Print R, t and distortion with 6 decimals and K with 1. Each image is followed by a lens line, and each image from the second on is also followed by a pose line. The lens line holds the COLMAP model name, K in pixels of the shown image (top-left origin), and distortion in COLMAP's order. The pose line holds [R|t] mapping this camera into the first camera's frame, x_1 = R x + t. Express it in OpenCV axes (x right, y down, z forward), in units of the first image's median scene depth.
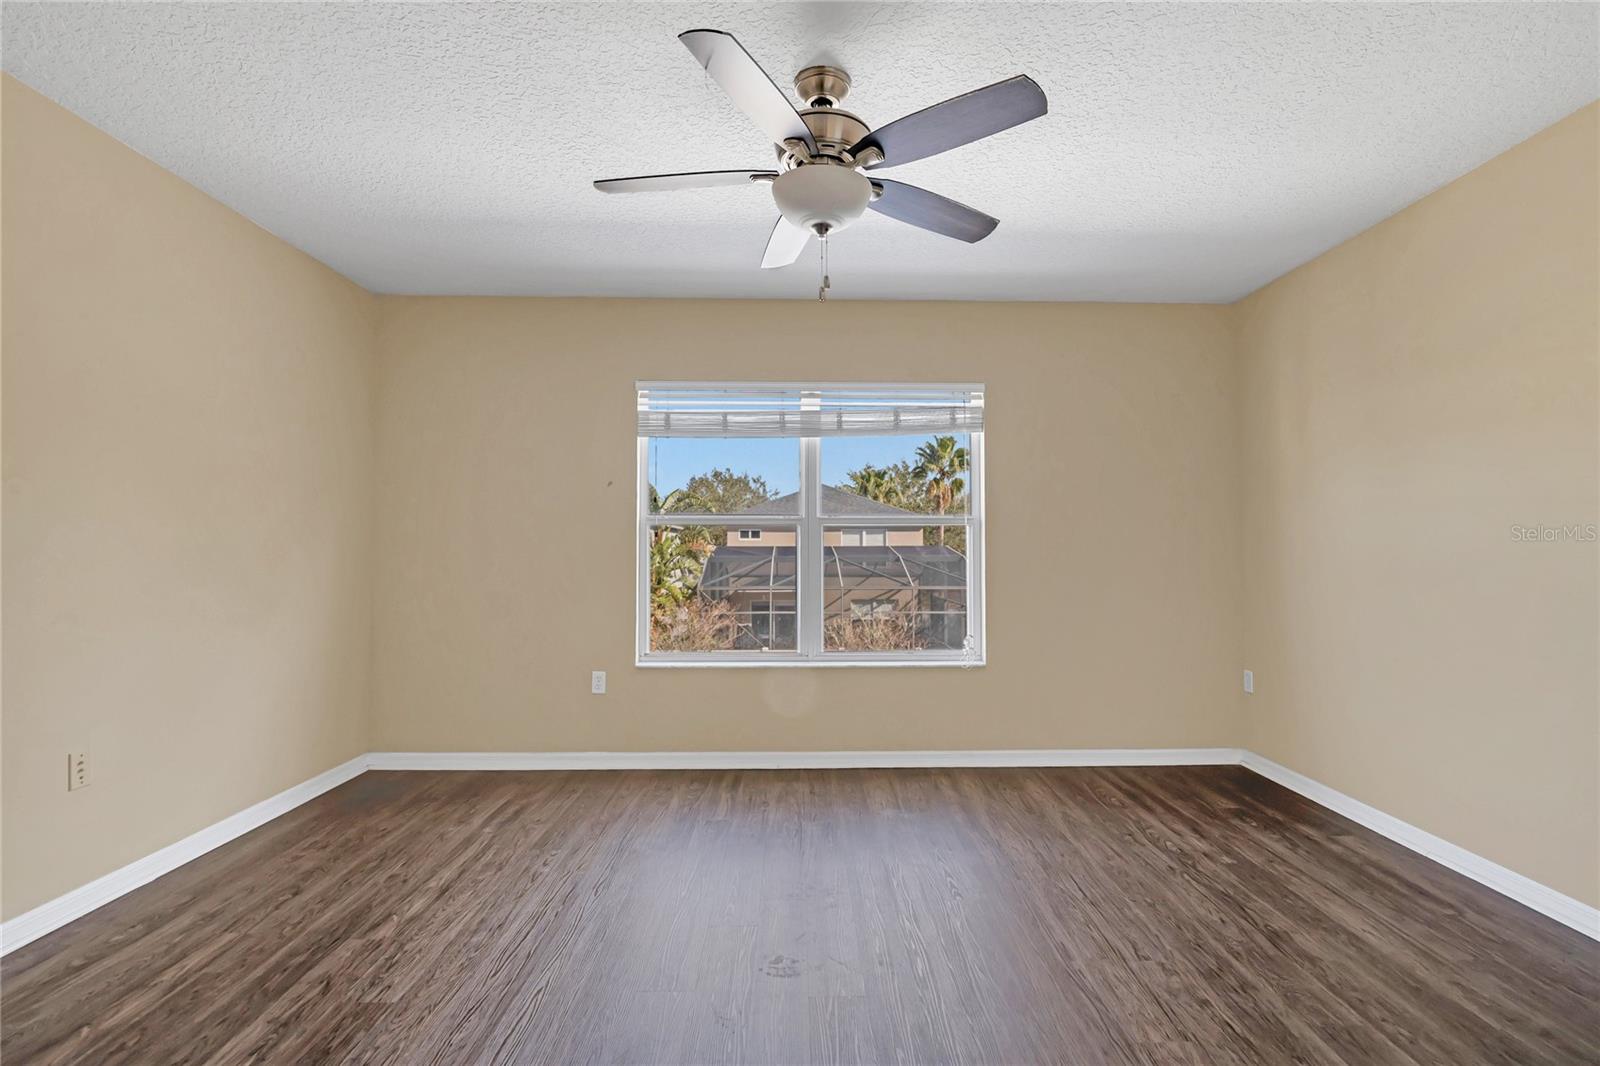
lens RADIAL K [[771.4, 0, 801.9], [0, 771.4, 536.8], [0, 0, 1]] dist [-0.000122, 0.000047]
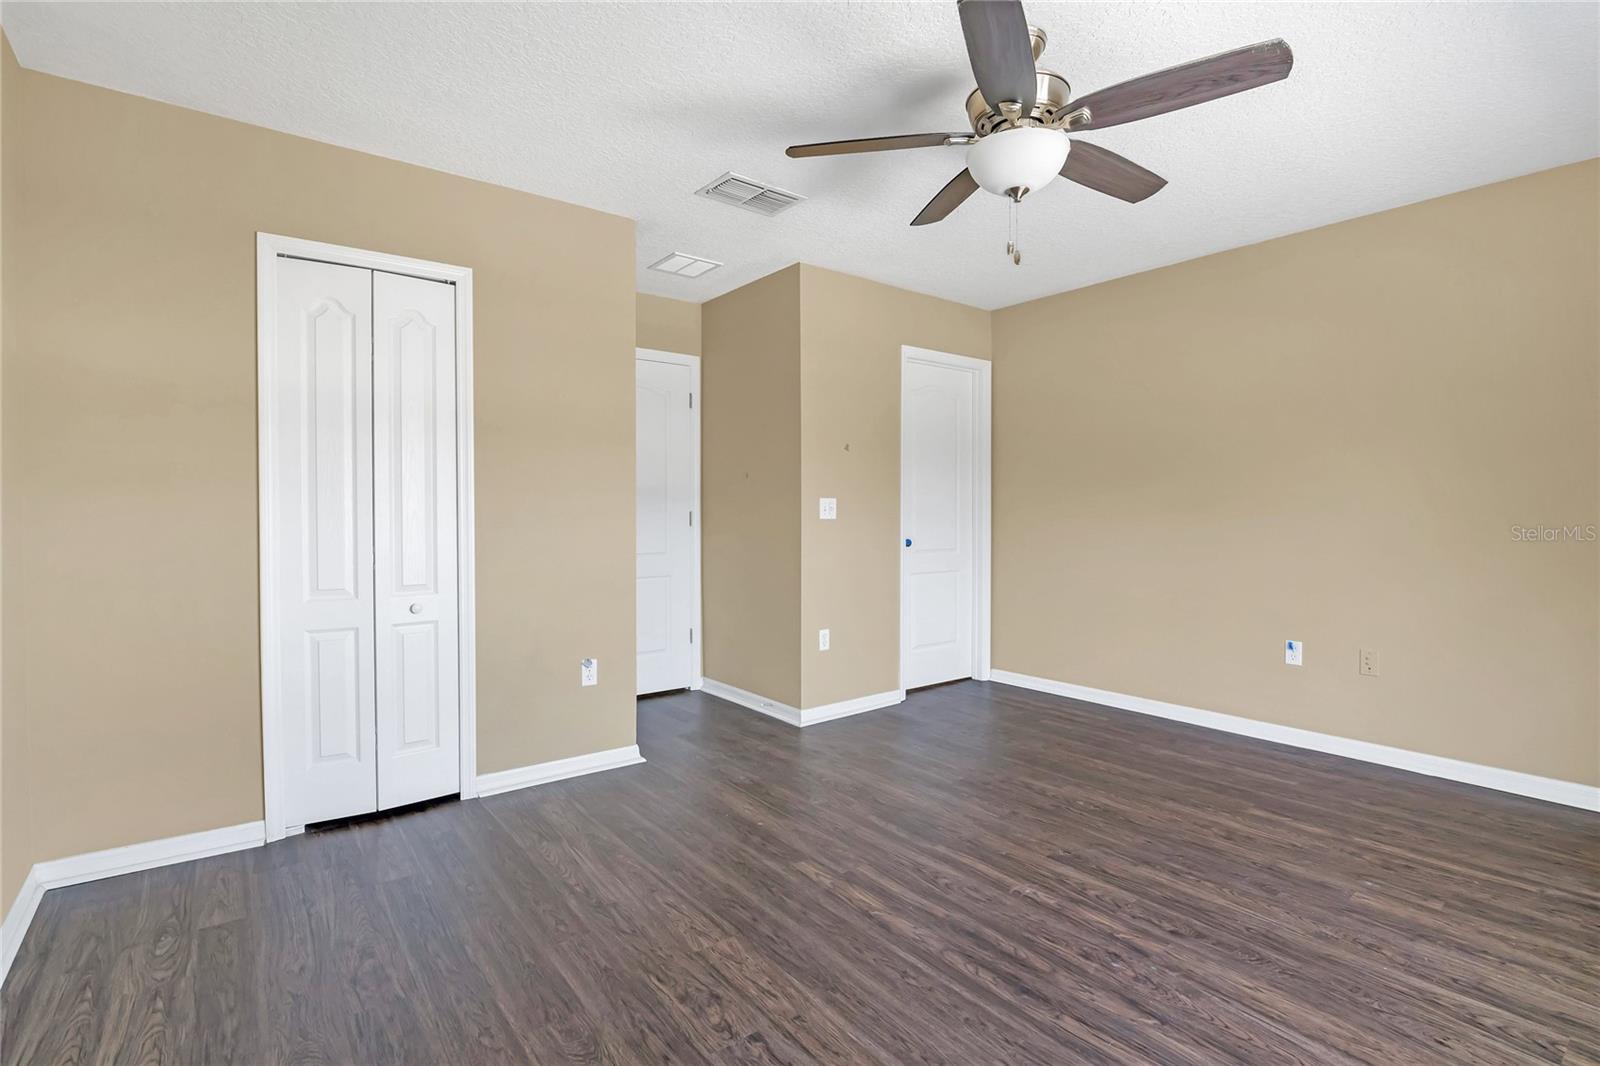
lens RADIAL K [[771.4, 0, 801.5], [0, 771.4, 528.8], [0, 0, 1]] dist [-0.000122, 0.000047]
pose [[-0.800461, 0.009182, -0.599314, 0.892646], [0.008212, 0.999957, 0.004352, 0.035275], [0.599328, -0.001438, -0.800502, 1.701061]]
